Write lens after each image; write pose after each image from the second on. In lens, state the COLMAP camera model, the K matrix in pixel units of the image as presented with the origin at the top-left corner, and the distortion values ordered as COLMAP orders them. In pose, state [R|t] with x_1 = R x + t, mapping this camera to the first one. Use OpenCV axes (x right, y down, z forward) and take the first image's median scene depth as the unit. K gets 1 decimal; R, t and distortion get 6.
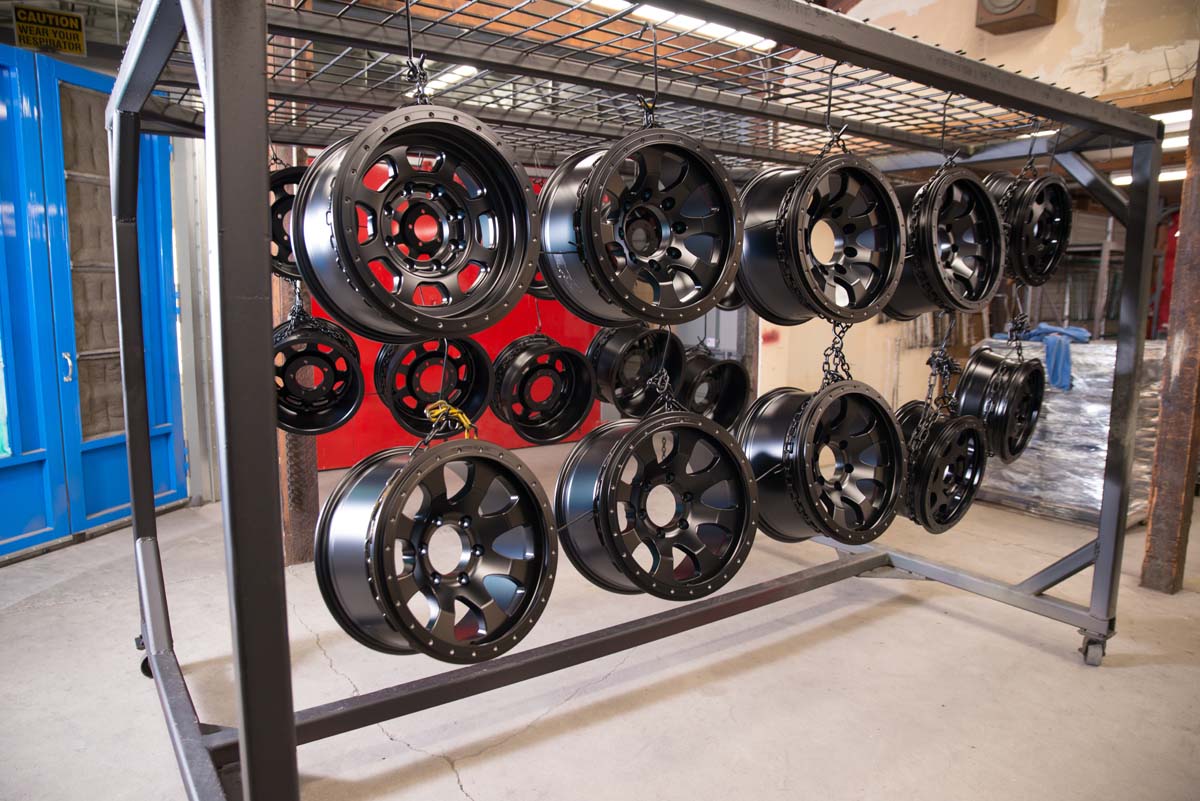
lens RADIAL K [[811.0, 0, 596.2], [0, 811.0, 396.8], [0, 0, 1]] dist [-0.128966, 0.085034]
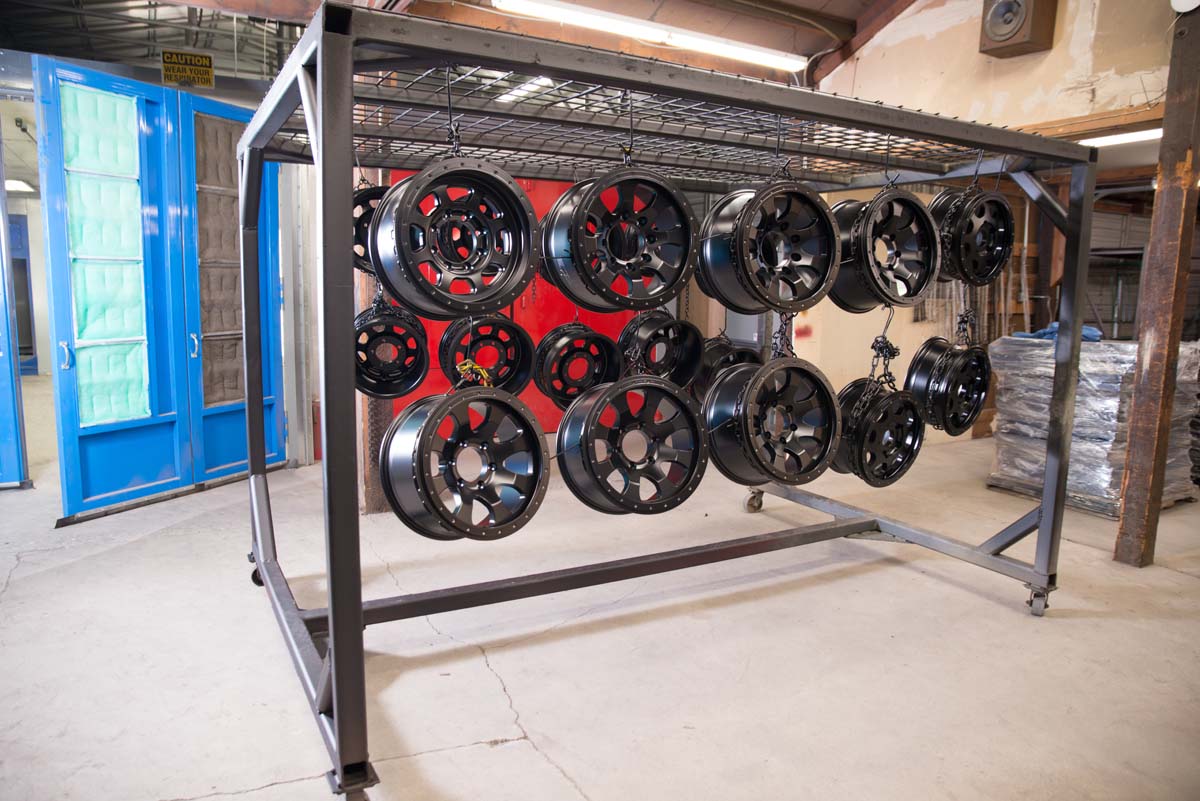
lens RADIAL K [[811.0, 0, 596.2], [0, 811.0, 396.8], [0, 0, 1]] dist [-0.128966, 0.085034]
pose [[0.994538, 0.023234, -0.101758, 0.097732], [-0.023040, 0.999730, 0.003084, 0.032484], [0.101802, -0.000723, 0.994804, -0.221027]]
